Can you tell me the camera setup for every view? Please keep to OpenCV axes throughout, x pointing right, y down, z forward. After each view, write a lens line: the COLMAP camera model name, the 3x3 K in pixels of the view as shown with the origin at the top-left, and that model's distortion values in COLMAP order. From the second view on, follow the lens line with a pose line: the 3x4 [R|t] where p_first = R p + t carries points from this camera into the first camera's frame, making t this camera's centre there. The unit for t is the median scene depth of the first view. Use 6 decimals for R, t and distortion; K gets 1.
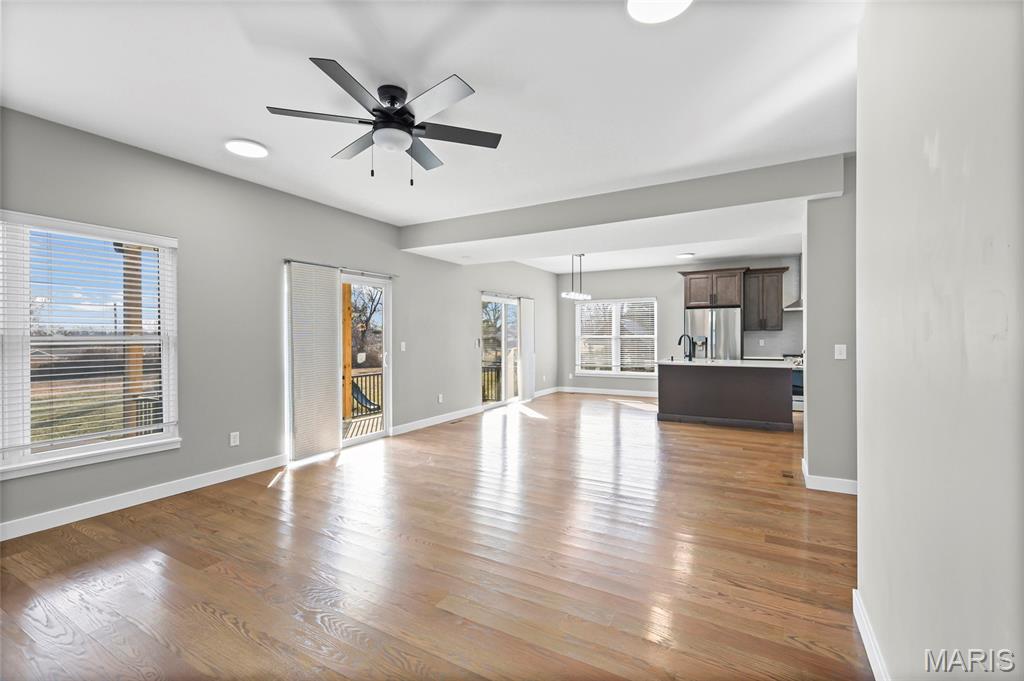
lens RADIAL K [[443.7, 0, 505.1], [0, 443.7, 335.4], [0, 0, 1]] dist [-0.010643, 0.000208]
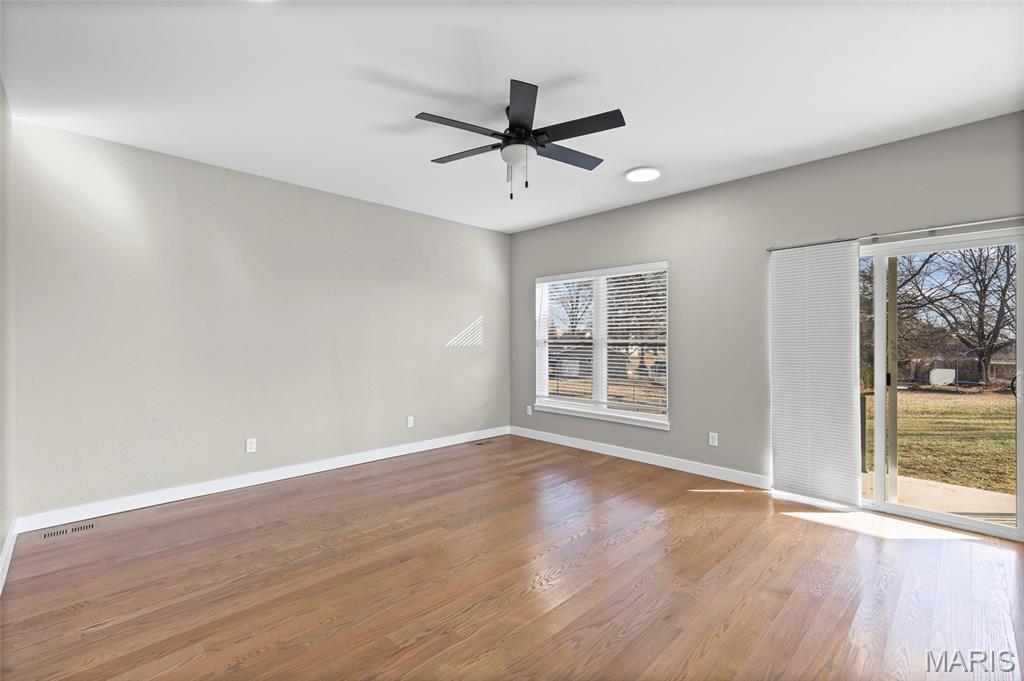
lens RADIAL K [[443.7, 0, 515.9], [0, 443.7, 340.3], [0, 0, 1]] dist [-0.010643, 0.000208]
pose [[-0.275962, -0.000593, -0.961168, 0.490583], [0.000594, 1.000000, -0.000787, 0.003369], [0.961168, -0.000788, -0.275961, 0.814249]]
